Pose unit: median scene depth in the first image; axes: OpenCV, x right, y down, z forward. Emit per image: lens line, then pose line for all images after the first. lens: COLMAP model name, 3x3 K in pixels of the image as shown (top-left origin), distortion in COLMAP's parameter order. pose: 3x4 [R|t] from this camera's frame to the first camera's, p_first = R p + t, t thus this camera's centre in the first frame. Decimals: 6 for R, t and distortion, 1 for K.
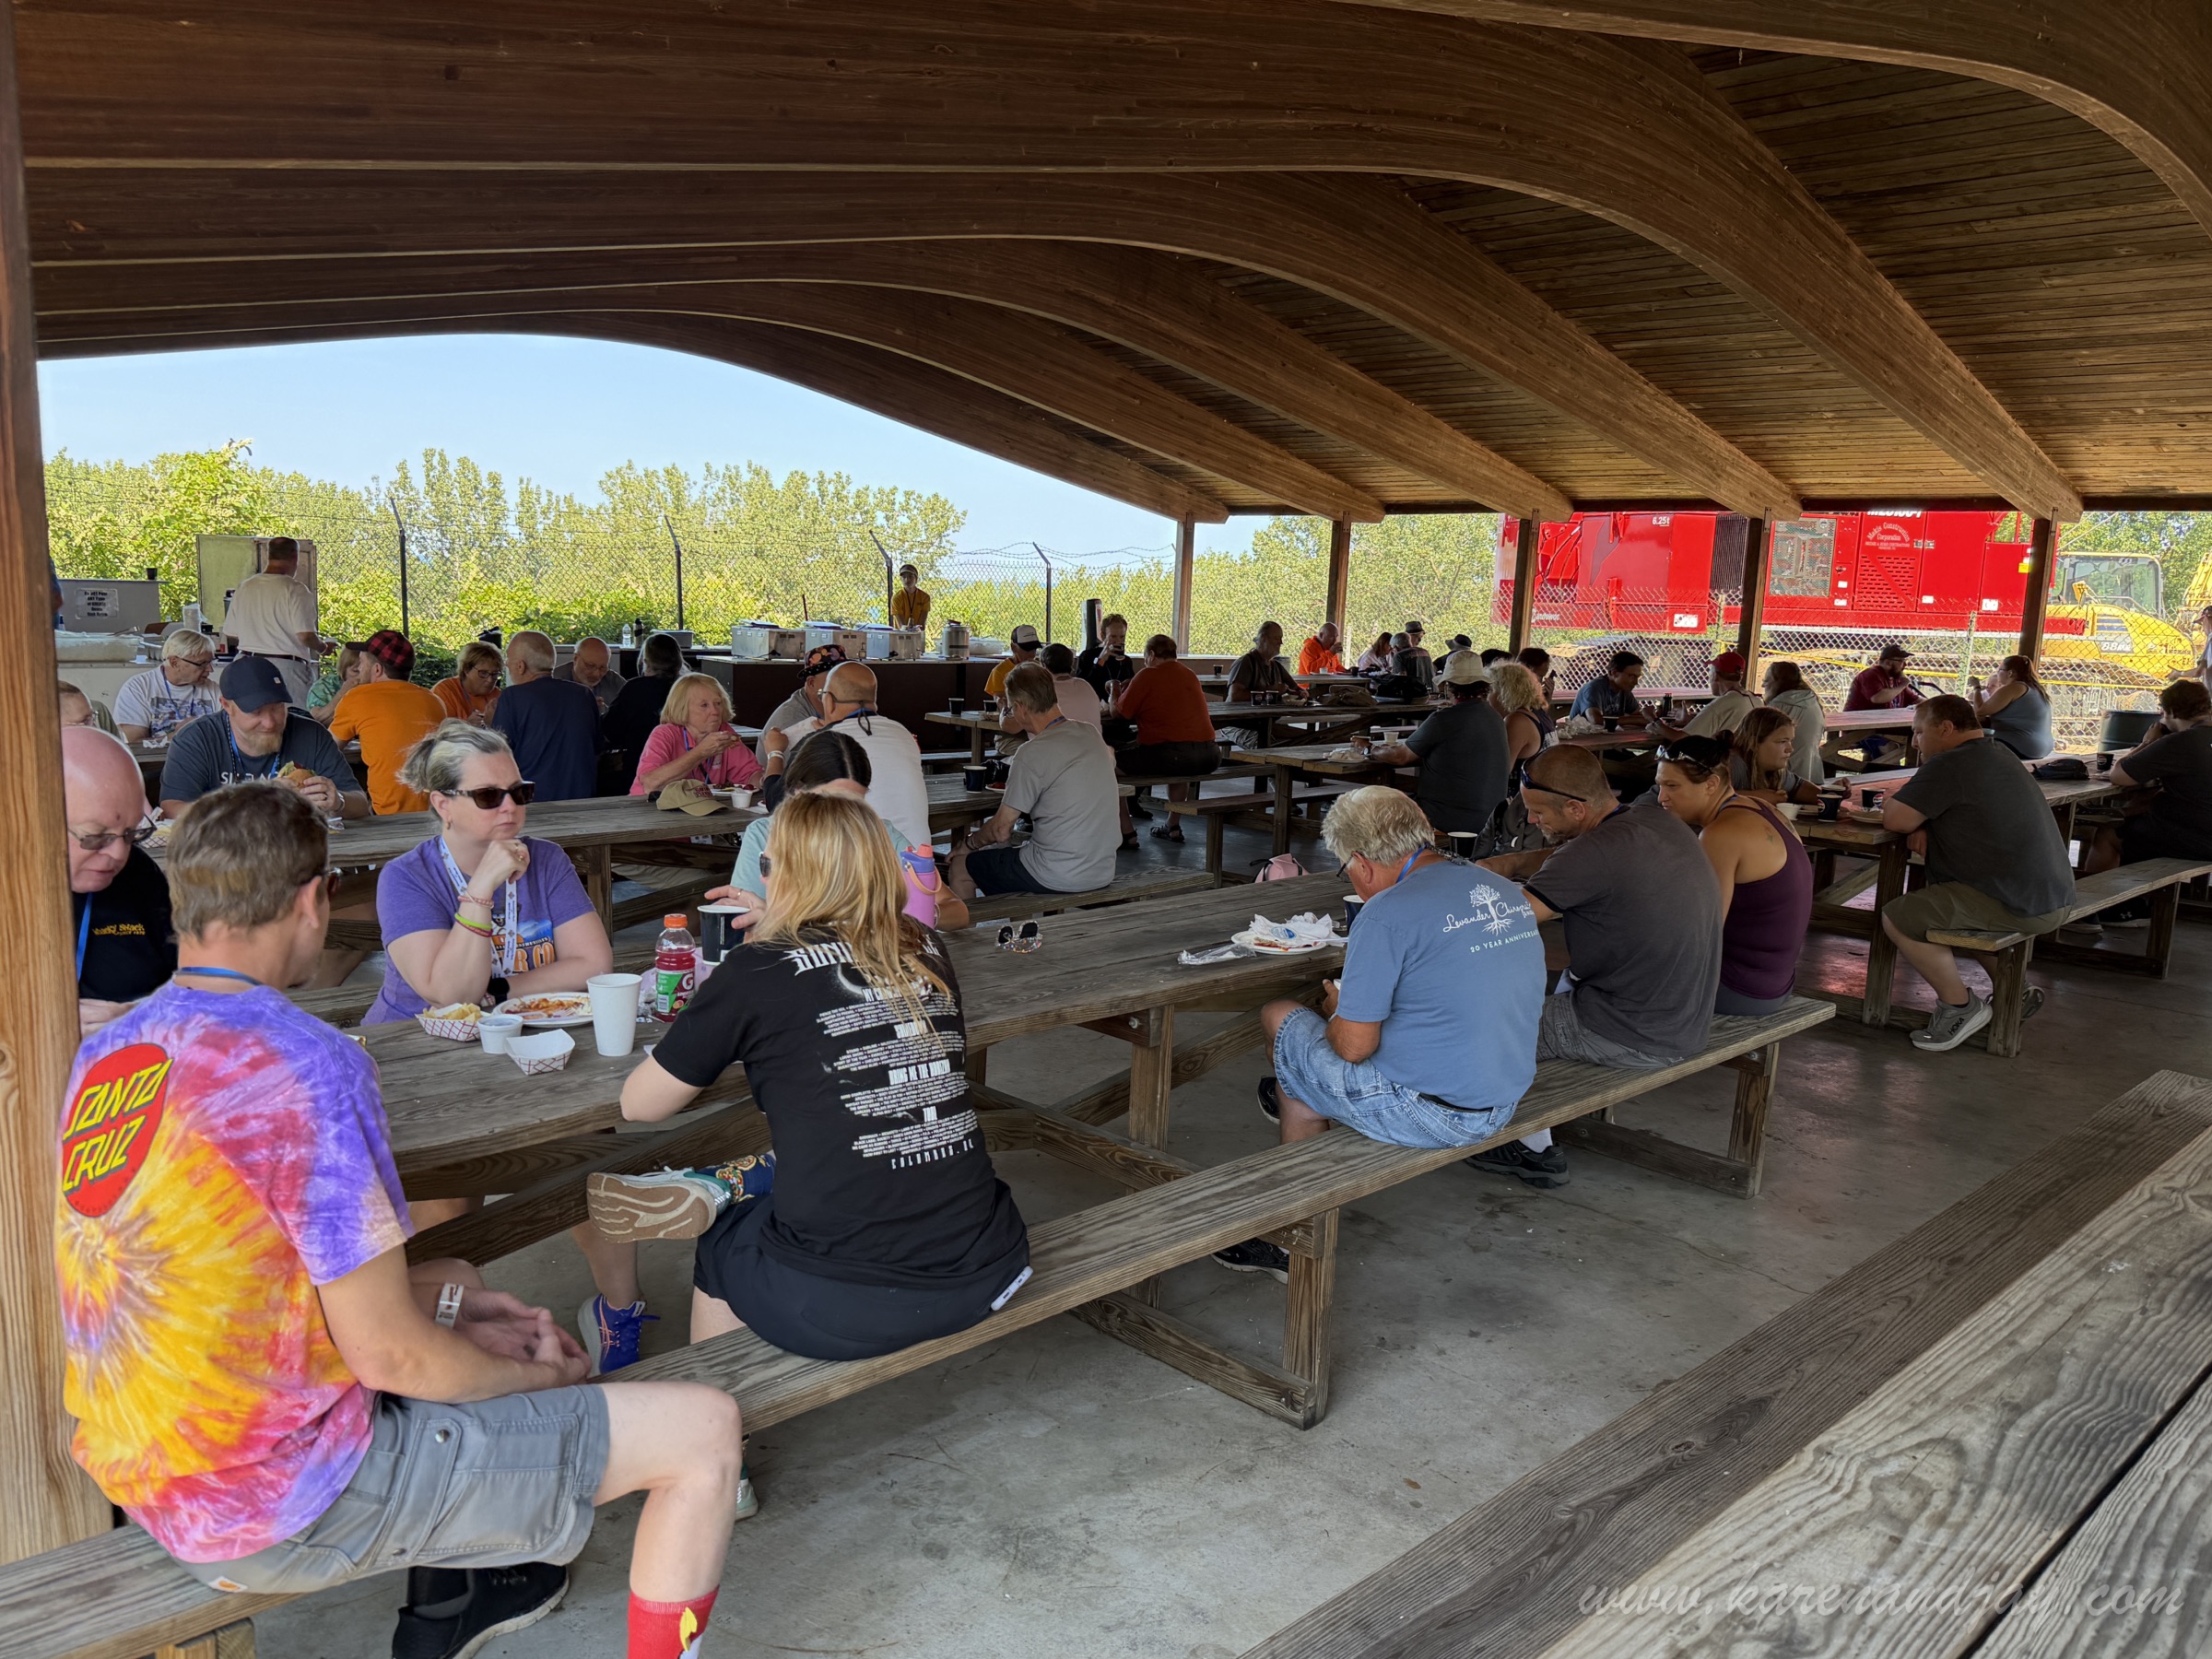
lens RADIAL K [[1648.2, 0, 1106.0], [0, 1648.2, 829.5], [0, 0, 1]] dist [0.042610, -0.001481]
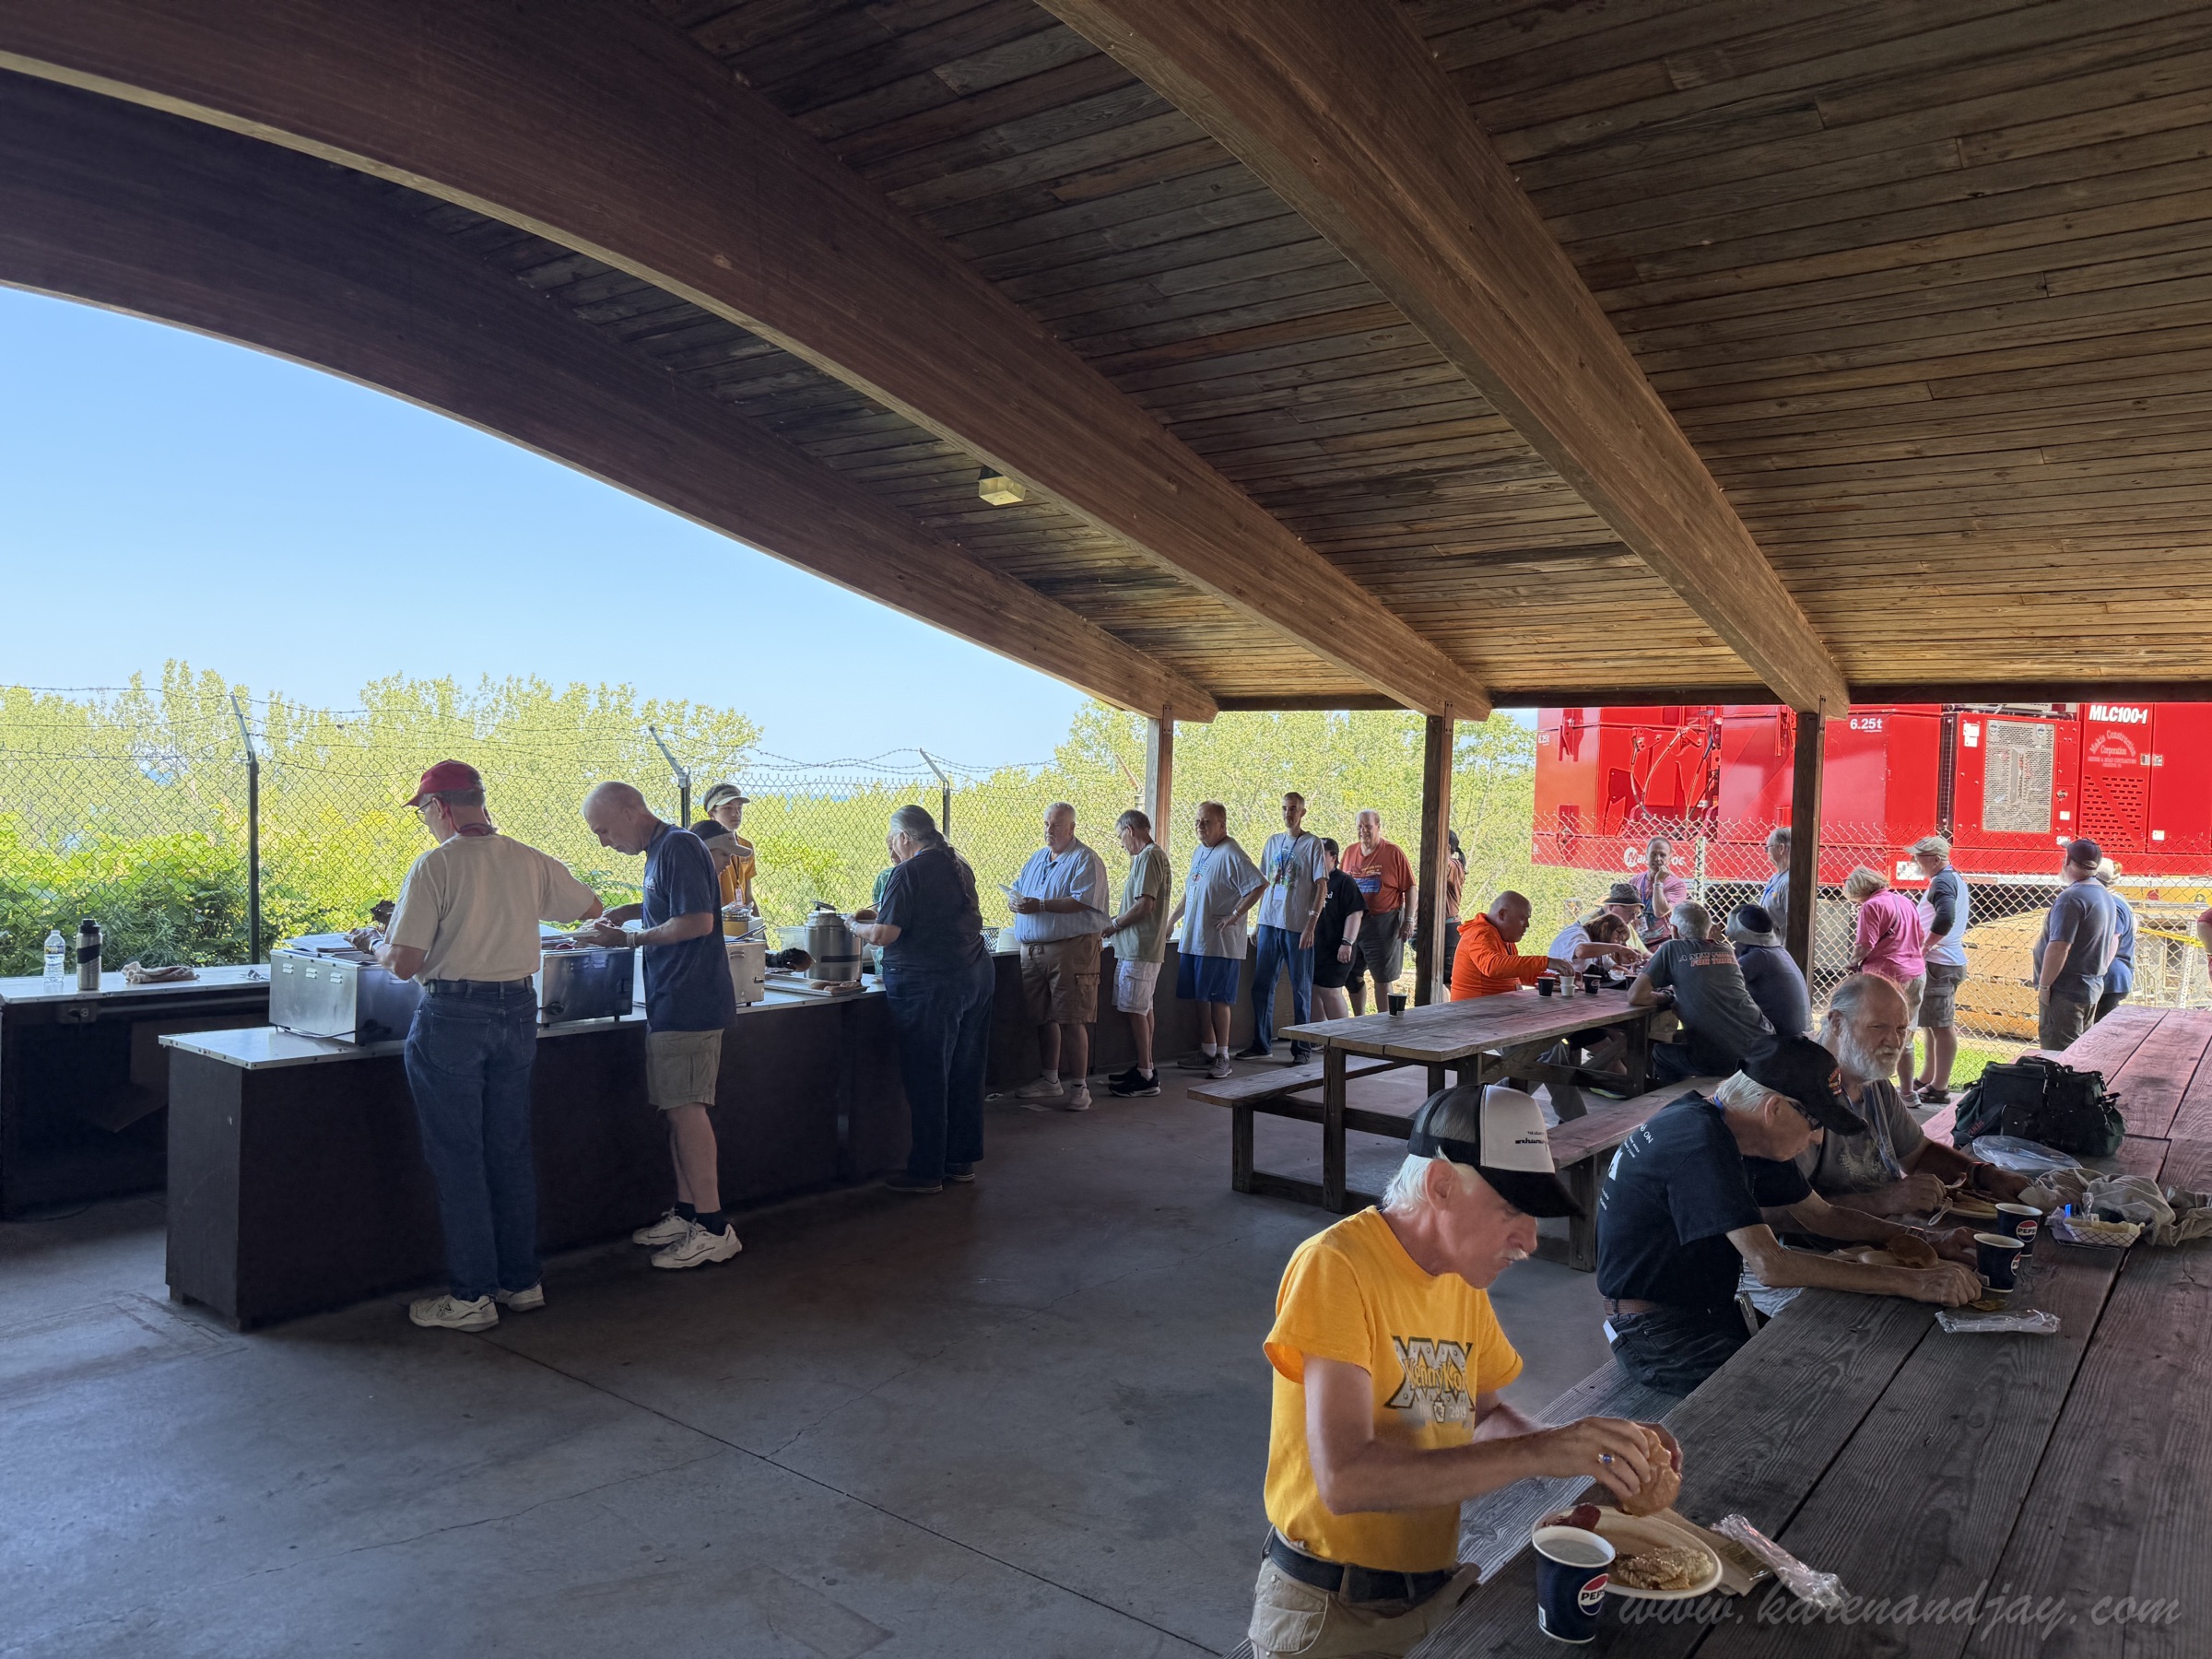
lens RADIAL K [[1560.0, 0, 1106.0], [0, 1560.0, 829.5], [0, 0, 1]] dist [-0.000985, -0.000448]
pose [[0.990133, -0.004675, 0.140053, -0.057774], [0.022438, 0.991837, -0.125523, -0.068227], [-0.138323, 0.127427, 0.982155, 0.411474]]
